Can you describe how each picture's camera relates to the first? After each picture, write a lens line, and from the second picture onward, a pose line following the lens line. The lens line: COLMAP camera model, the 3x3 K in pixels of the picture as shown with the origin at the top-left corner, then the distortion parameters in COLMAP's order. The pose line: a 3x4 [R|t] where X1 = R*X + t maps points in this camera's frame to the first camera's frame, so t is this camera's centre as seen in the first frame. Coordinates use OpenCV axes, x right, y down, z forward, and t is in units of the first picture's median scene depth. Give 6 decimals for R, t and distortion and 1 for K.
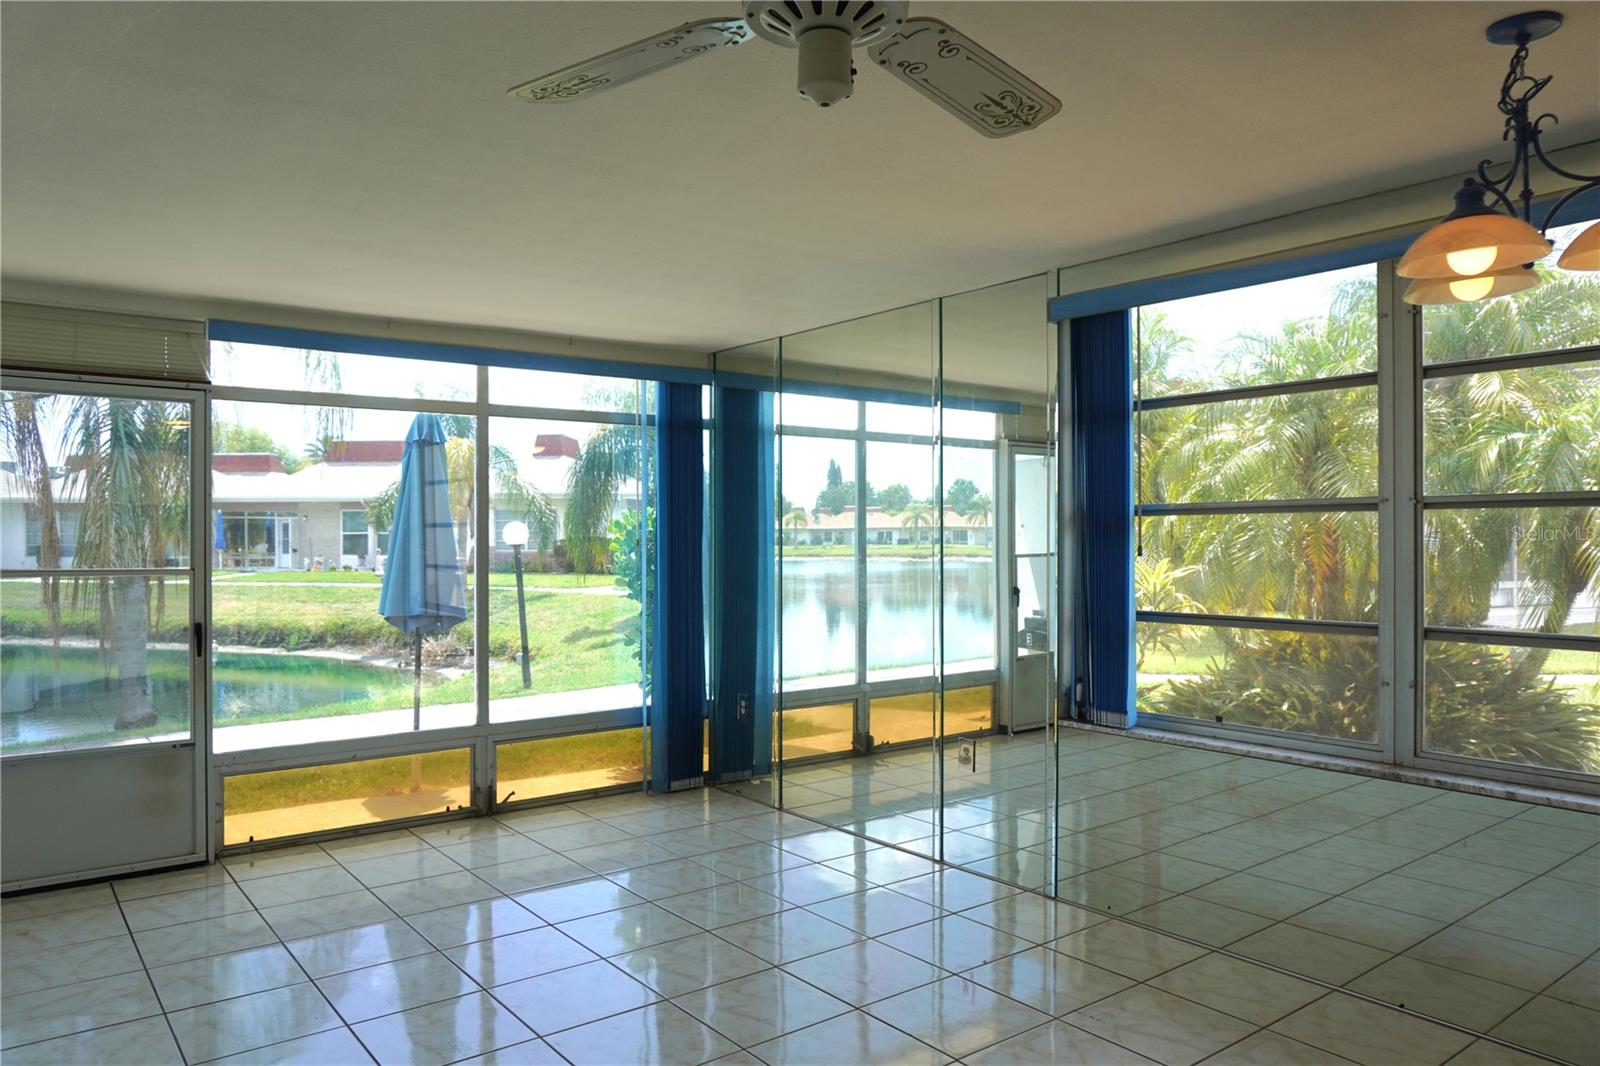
lens RADIAL K [[1145.3, 0, 800.0], [0, 1145.3, 539.1], [0, 0, 1]] dist [-0.006575, 0.008141]
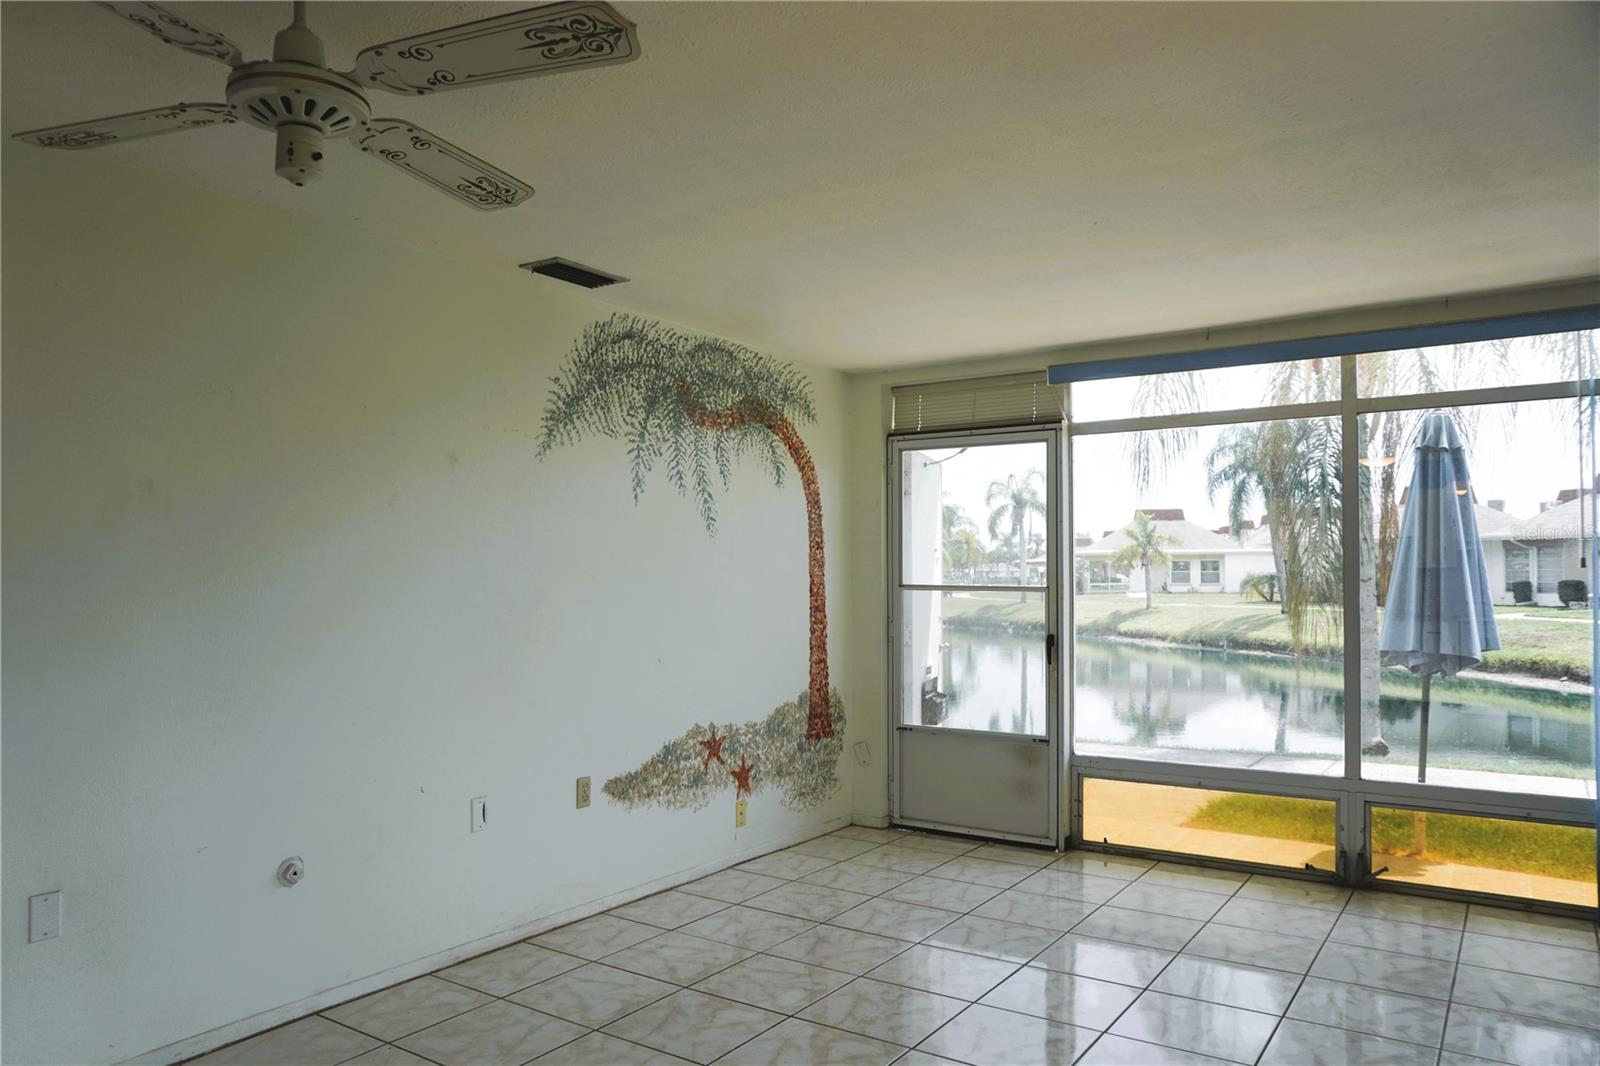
lens RADIAL K [[1145.3, 0, 788.6], [0, 1145.3, 561.3], [0, 0, 1]] dist [-0.006575, 0.008141]
pose [[0.300085, -0.013544, -0.953816, 0.449464], [-0.005406, 0.999859, -0.015898, 0.018861], [0.953897, 0.009927, 0.299969, 0.385421]]
